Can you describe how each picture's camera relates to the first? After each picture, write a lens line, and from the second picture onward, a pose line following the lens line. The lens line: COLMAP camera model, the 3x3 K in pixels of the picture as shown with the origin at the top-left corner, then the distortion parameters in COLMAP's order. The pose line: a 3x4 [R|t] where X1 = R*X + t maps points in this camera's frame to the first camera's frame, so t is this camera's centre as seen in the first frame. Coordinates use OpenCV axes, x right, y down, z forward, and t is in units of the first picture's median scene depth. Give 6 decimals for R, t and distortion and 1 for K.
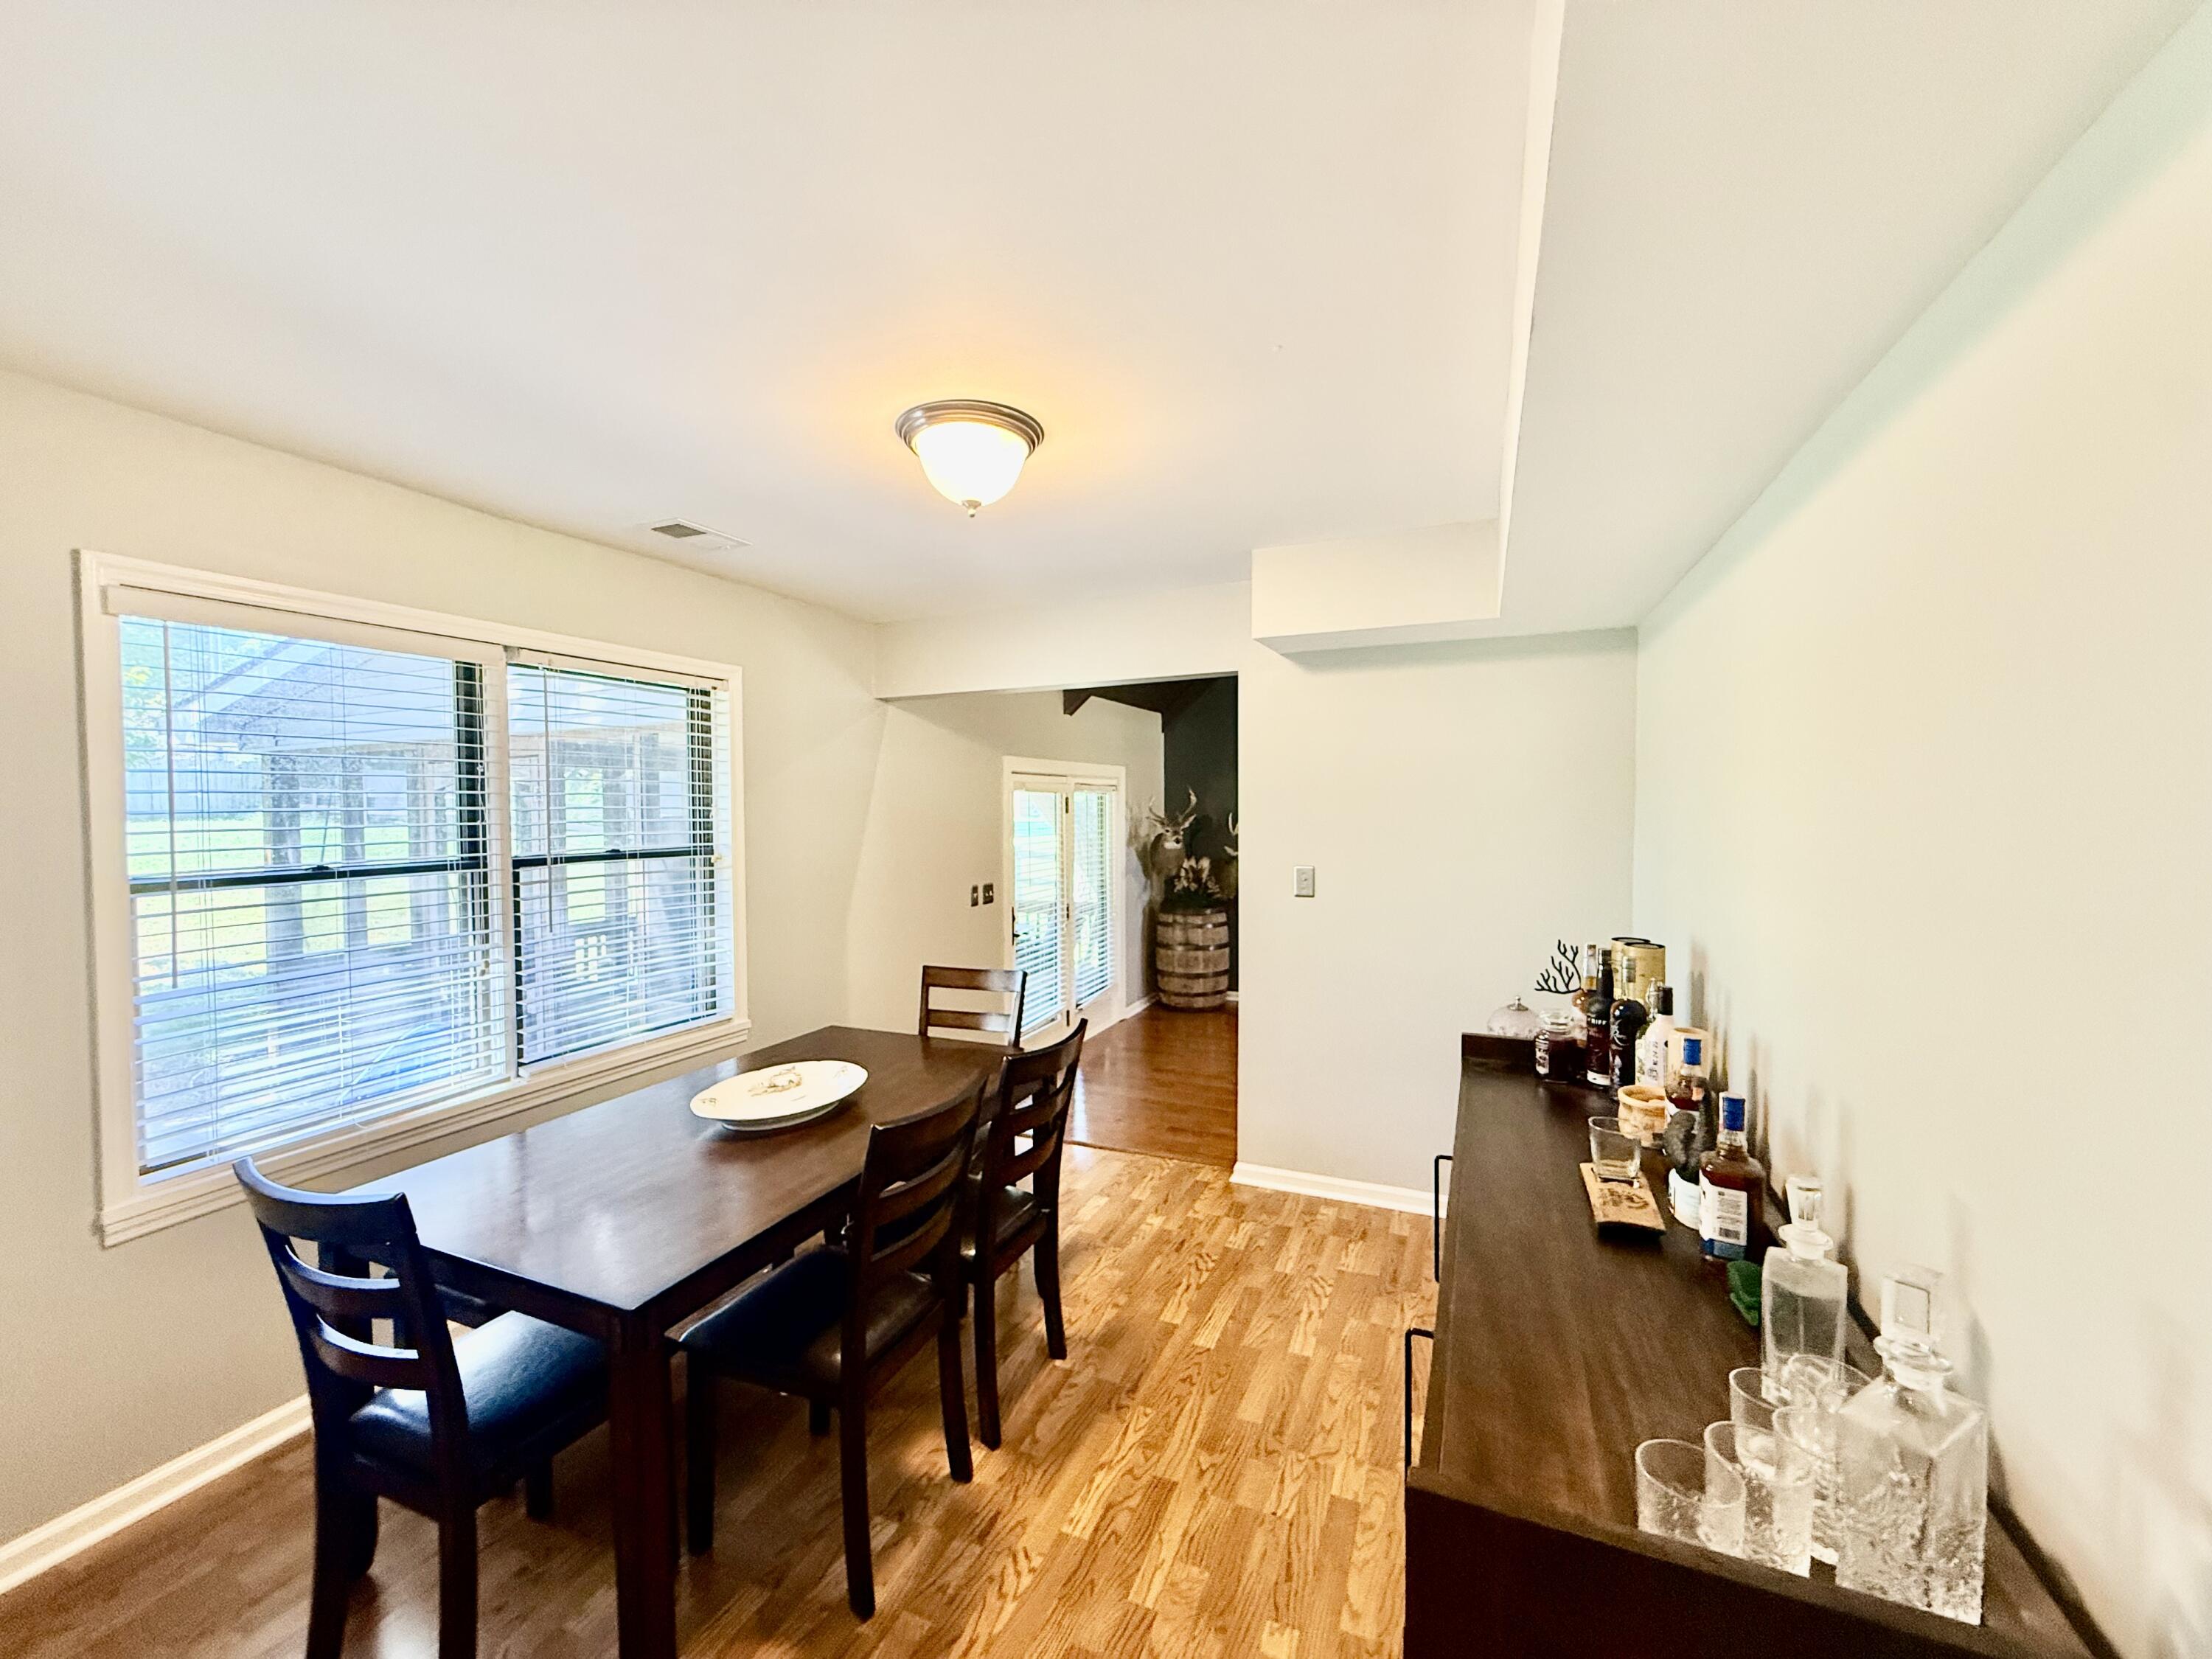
lens RADIAL K [[881.5, 0, 1106.0], [0, 881.5, 829.5], [0, 0, 1]] dist [0.003145, -0.000053]
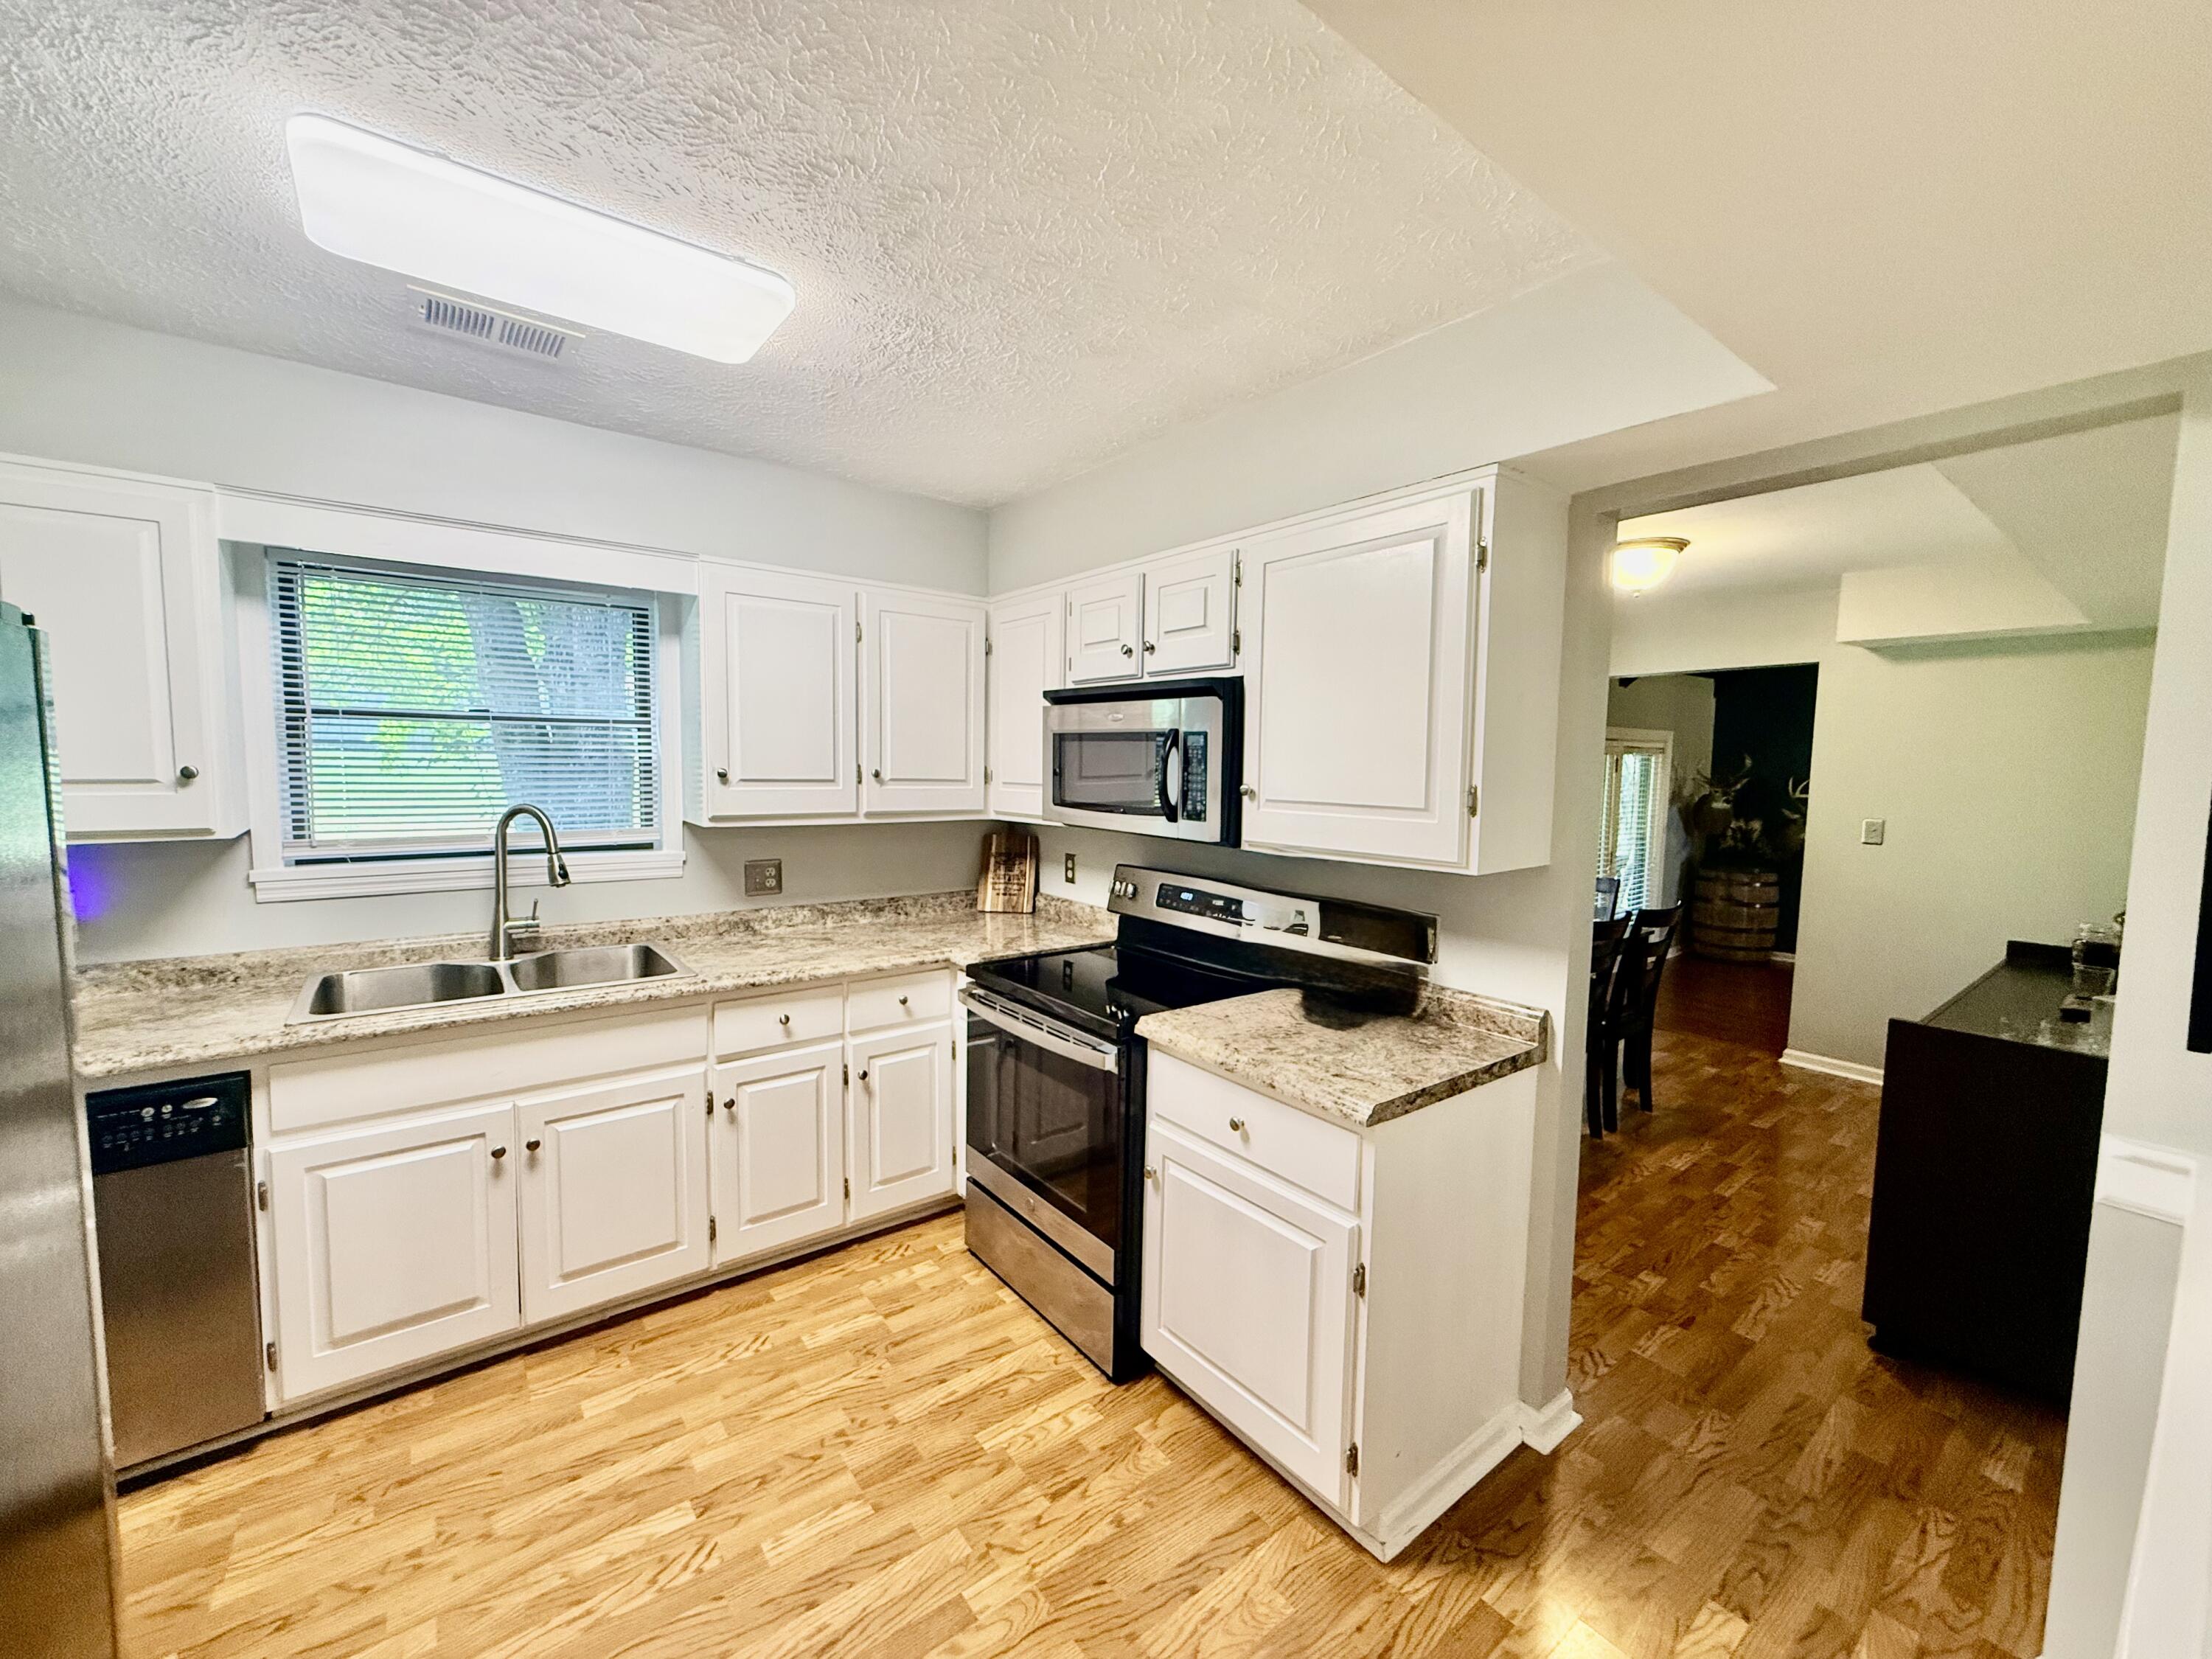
lens RADIAL K [[881.5, 0, 1106.0], [0, 881.5, 829.5], [0, 0, 1]] dist [0.003145, -0.000053]
pose [[0.873545, 0.059970, -0.483034, -0.112243], [-0.034130, 0.997485, 0.062118, 0.011977], [0.485544, -0.037777, 0.873395, -0.579190]]
